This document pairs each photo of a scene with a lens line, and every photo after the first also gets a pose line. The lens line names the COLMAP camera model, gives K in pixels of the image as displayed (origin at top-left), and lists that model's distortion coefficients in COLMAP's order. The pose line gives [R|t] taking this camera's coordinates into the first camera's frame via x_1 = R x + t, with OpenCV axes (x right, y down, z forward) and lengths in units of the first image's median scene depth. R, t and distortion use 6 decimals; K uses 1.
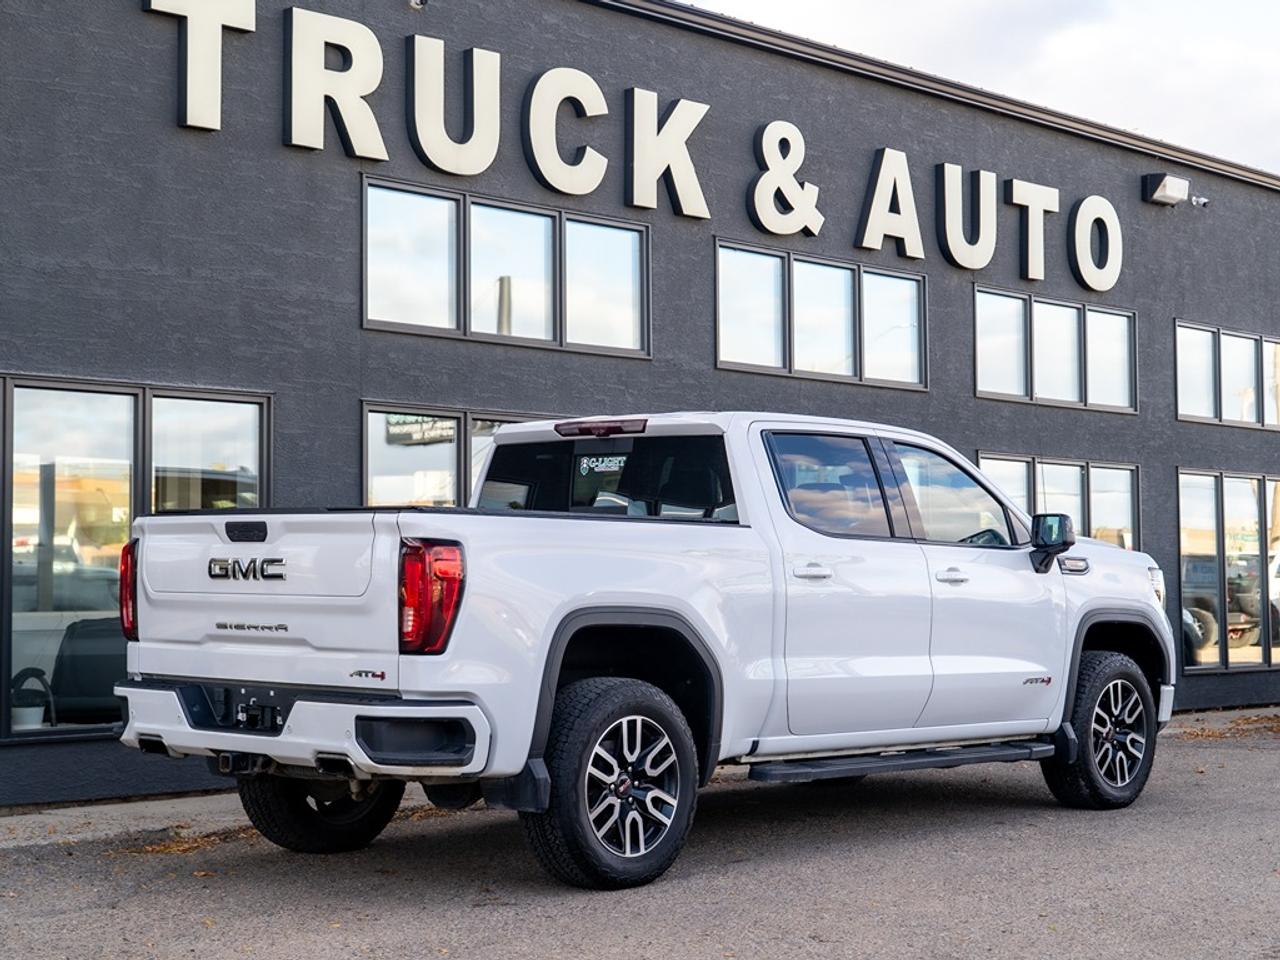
lens RADIAL K [[2263.7, 0, 640.7], [0, 2263.7, 480.1], [0, 0, 1]] dist [0.002391, 0.000000]
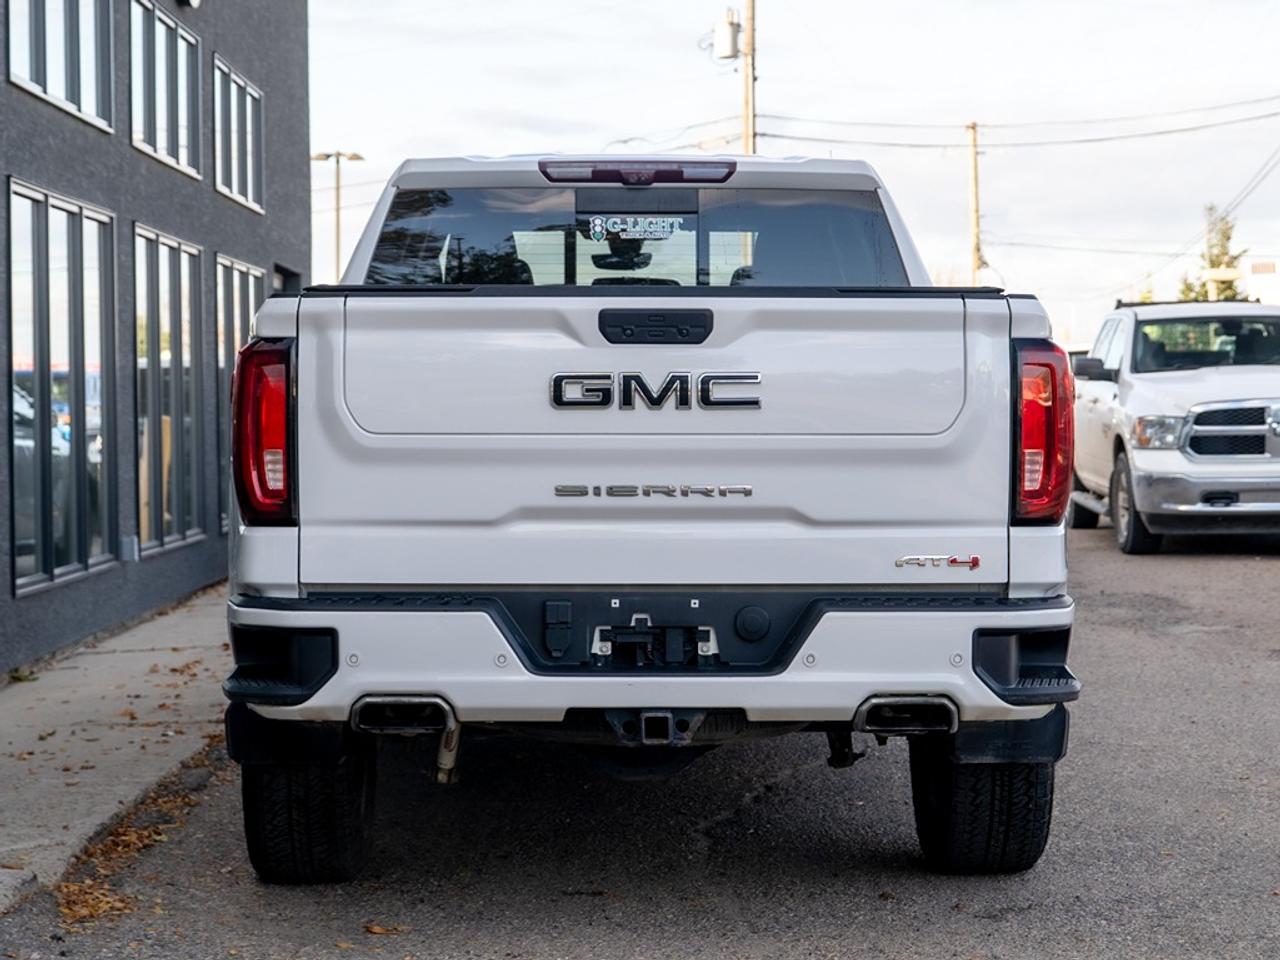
lens RADIAL K [[2931.4, 0, 641.6], [0, 2931.4, 476.7], [0, 0, 1]] dist [0.018562, 0.000000]
pose [[0.712095, -0.023417, 0.701693, -0.545230], [-0.022855, 0.998141, 0.056503, 0.014872], [-0.701711, -0.056272, 0.710236, 0.368638]]
